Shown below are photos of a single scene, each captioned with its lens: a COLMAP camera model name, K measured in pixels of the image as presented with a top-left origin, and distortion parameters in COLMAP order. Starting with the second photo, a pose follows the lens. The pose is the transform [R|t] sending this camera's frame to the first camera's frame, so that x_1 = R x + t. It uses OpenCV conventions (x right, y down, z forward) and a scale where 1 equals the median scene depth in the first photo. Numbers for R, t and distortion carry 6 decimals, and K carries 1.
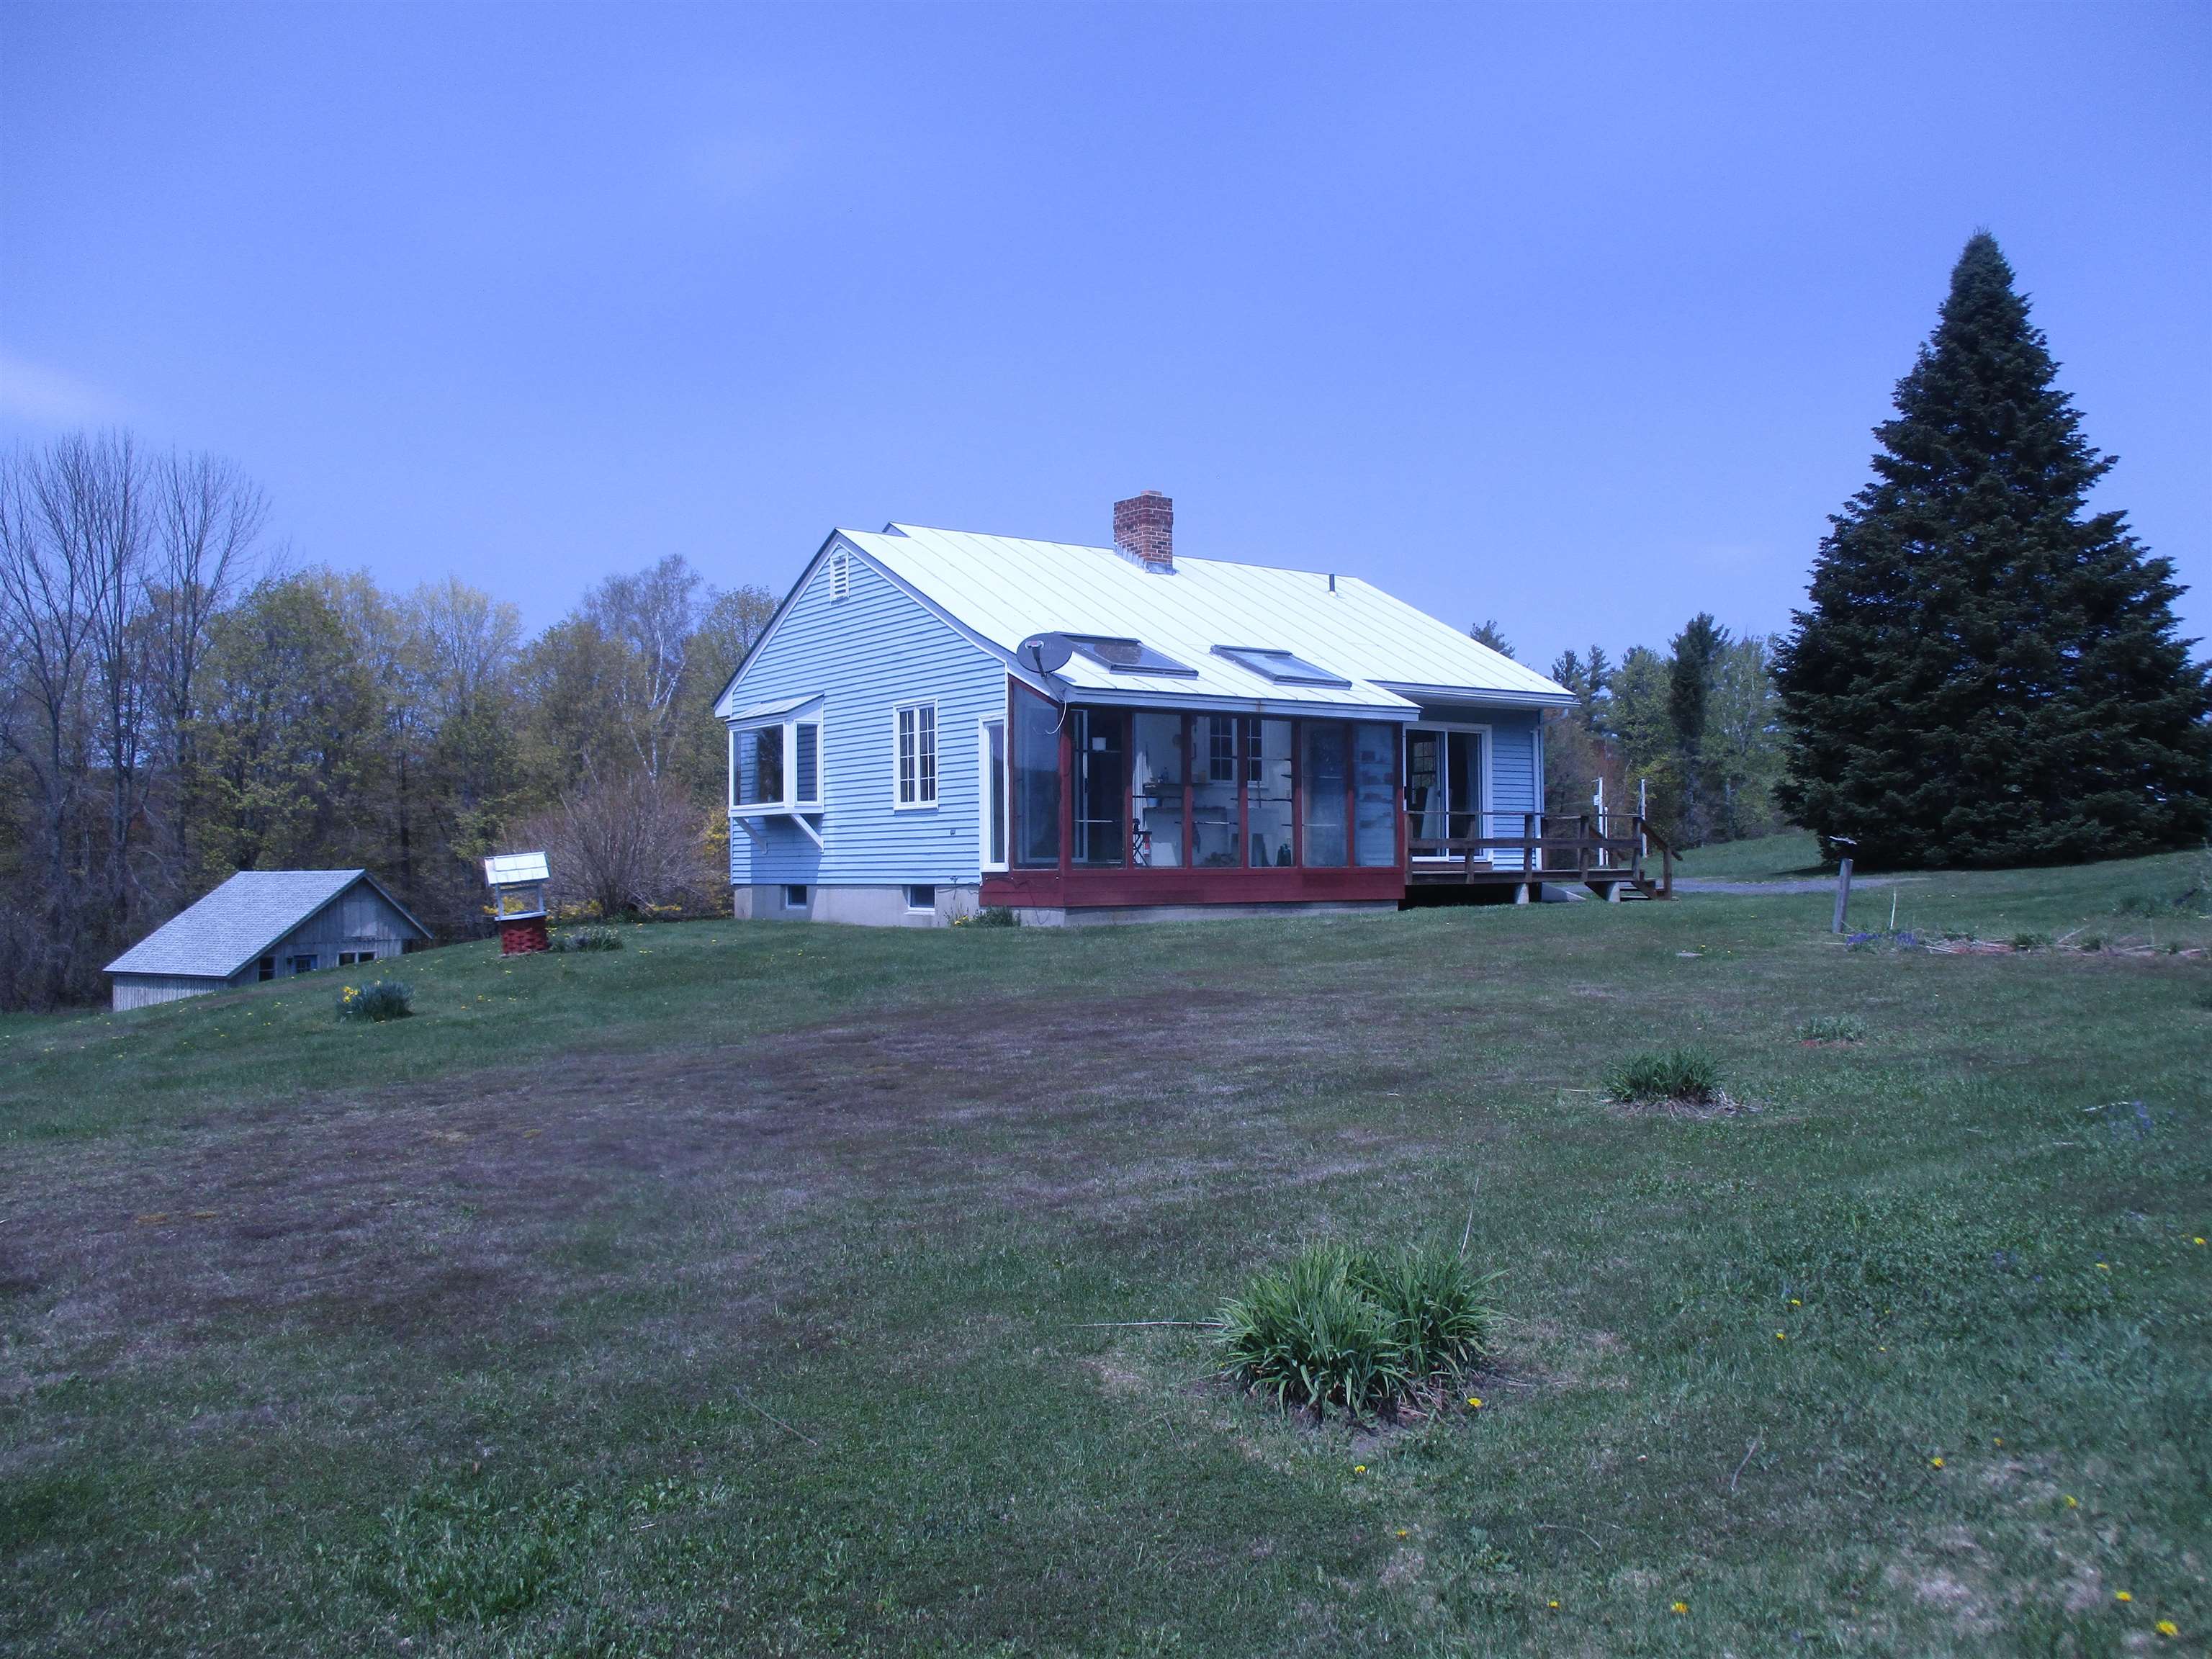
lens RADIAL K [[1860.9, 0, 1142.5], [0, 1860.9, 839.6], [0, 0, 1]] dist [-0.045838, 0.046897]
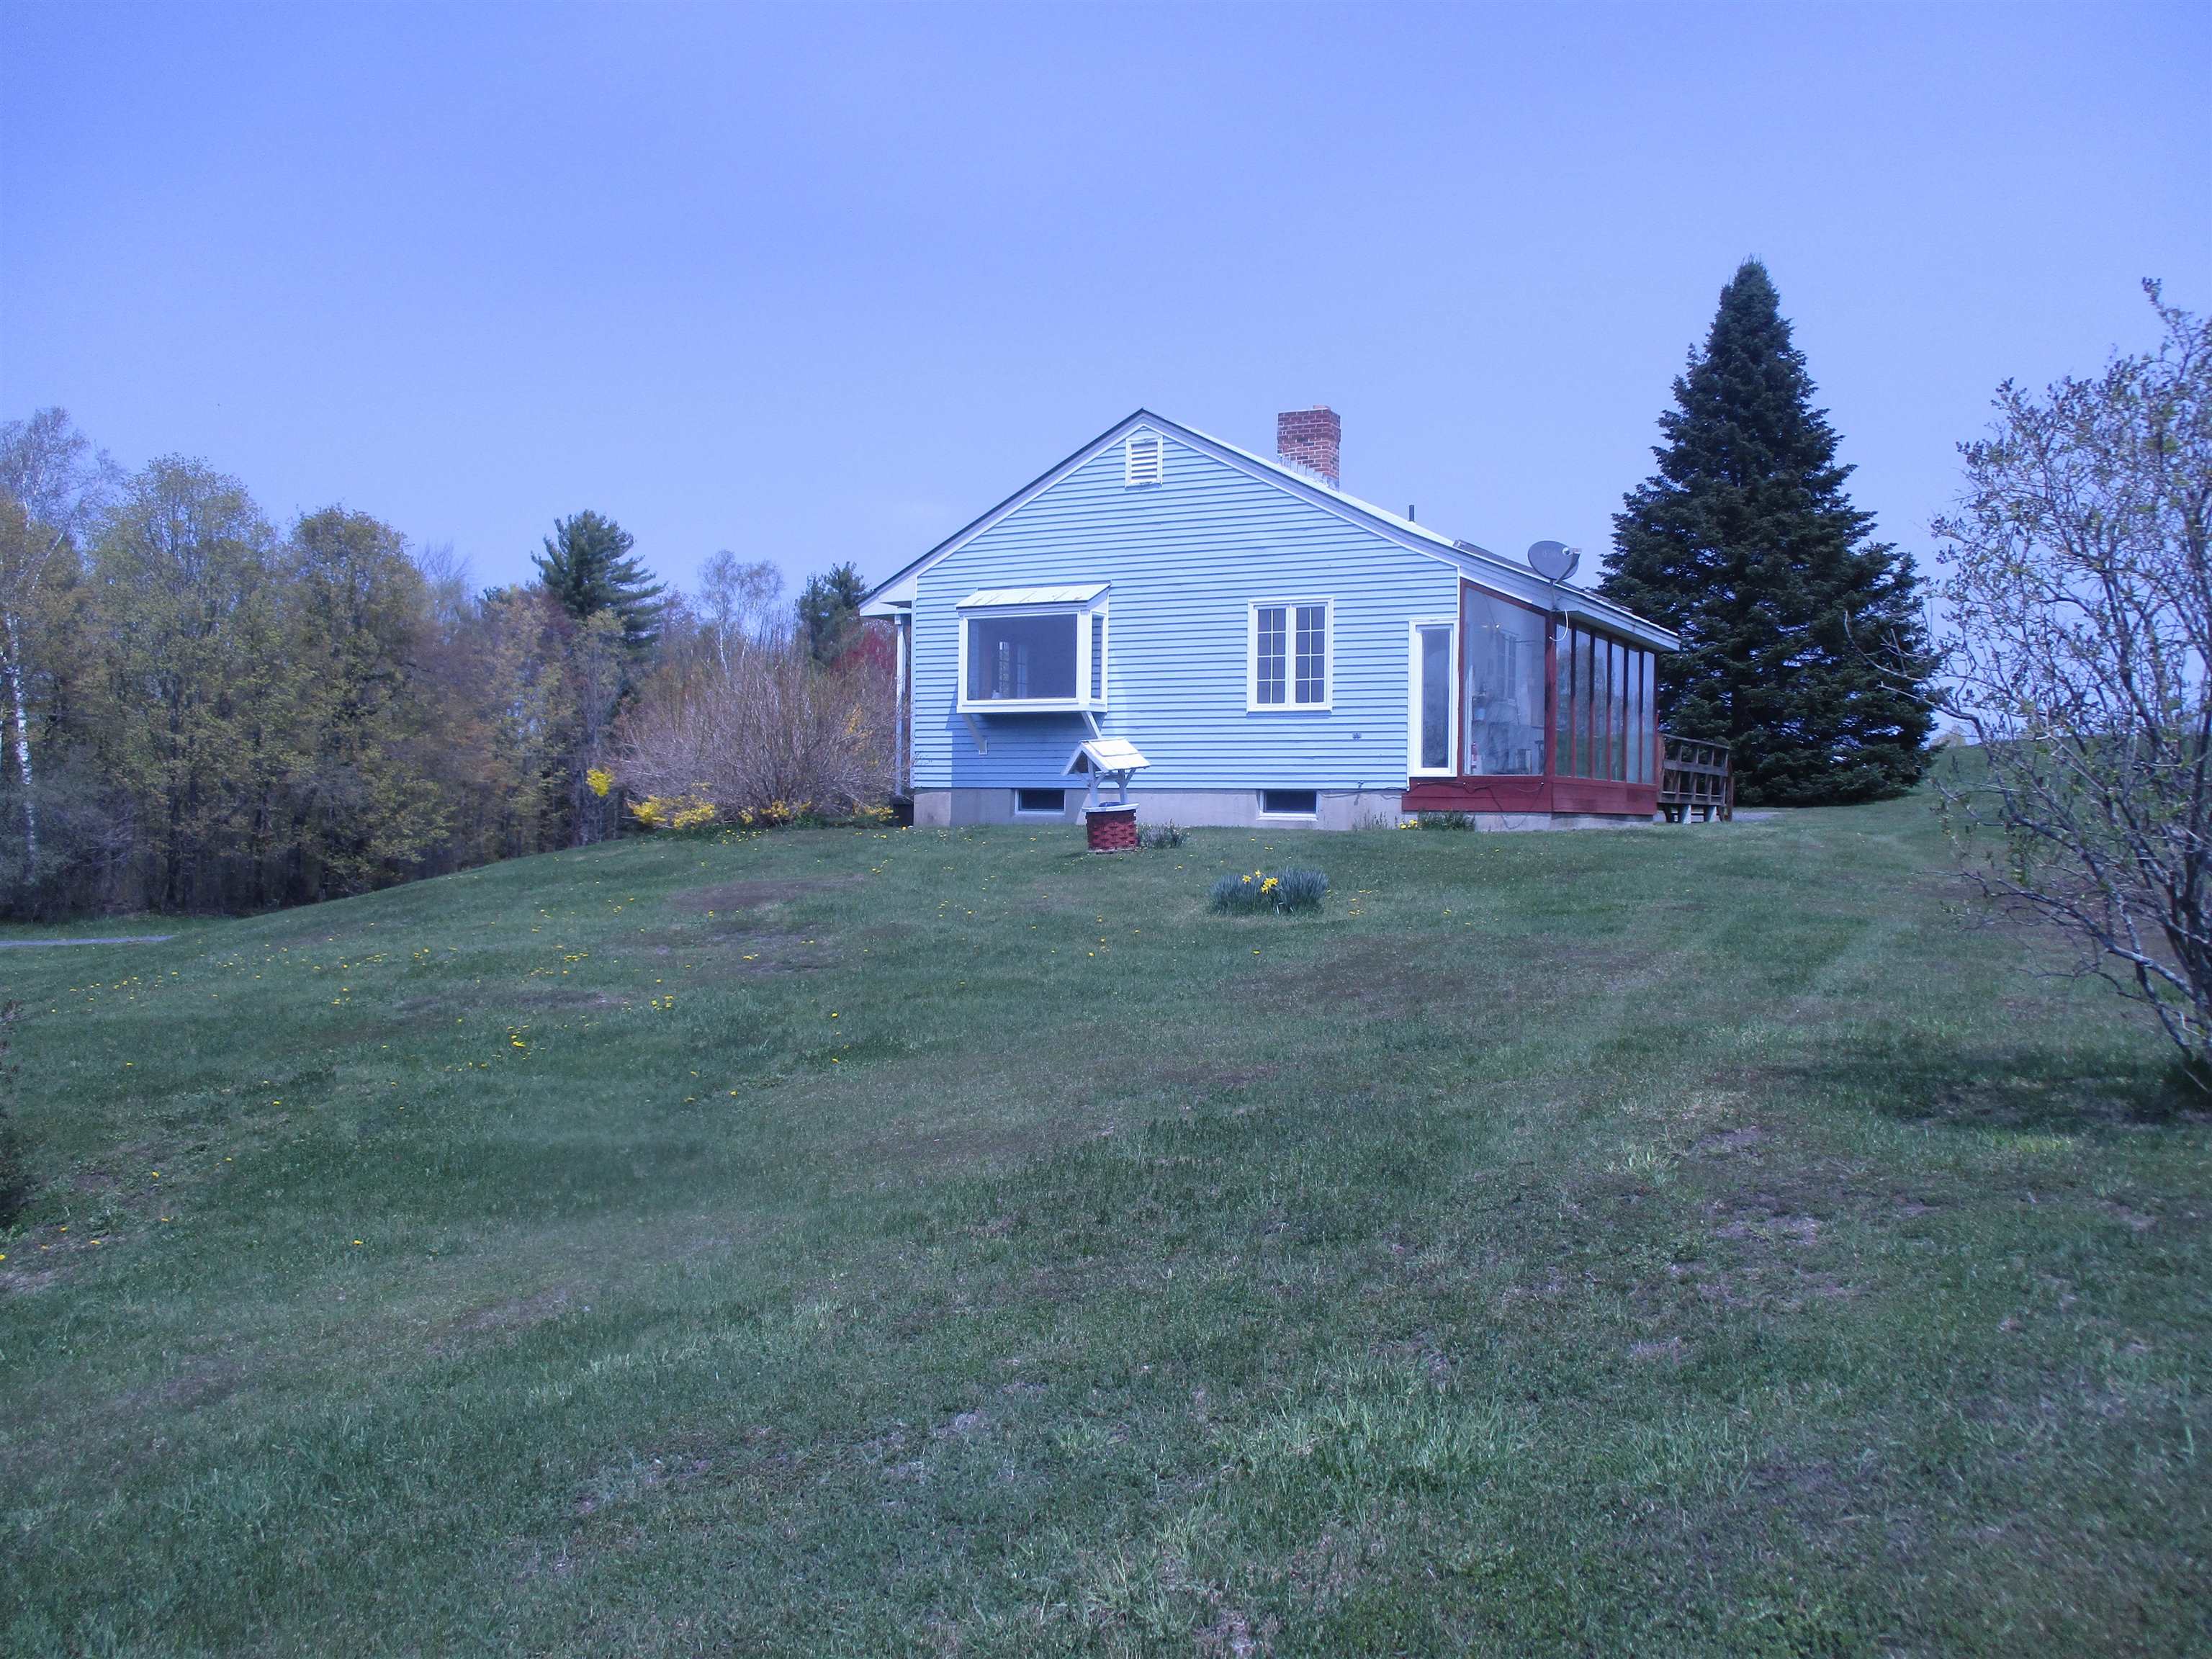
lens RADIAL K [[1860.9, 0, 1142.5], [0, 1860.9, 839.6], [0, 0, 1]] dist [-0.045838, 0.046897]
pose [[0.906127, 0.014407, 0.422760, -0.588528], [-0.026364, 0.999400, 0.022450, 0.030149], [-0.422183, -0.031488, 0.905964, 0.152464]]
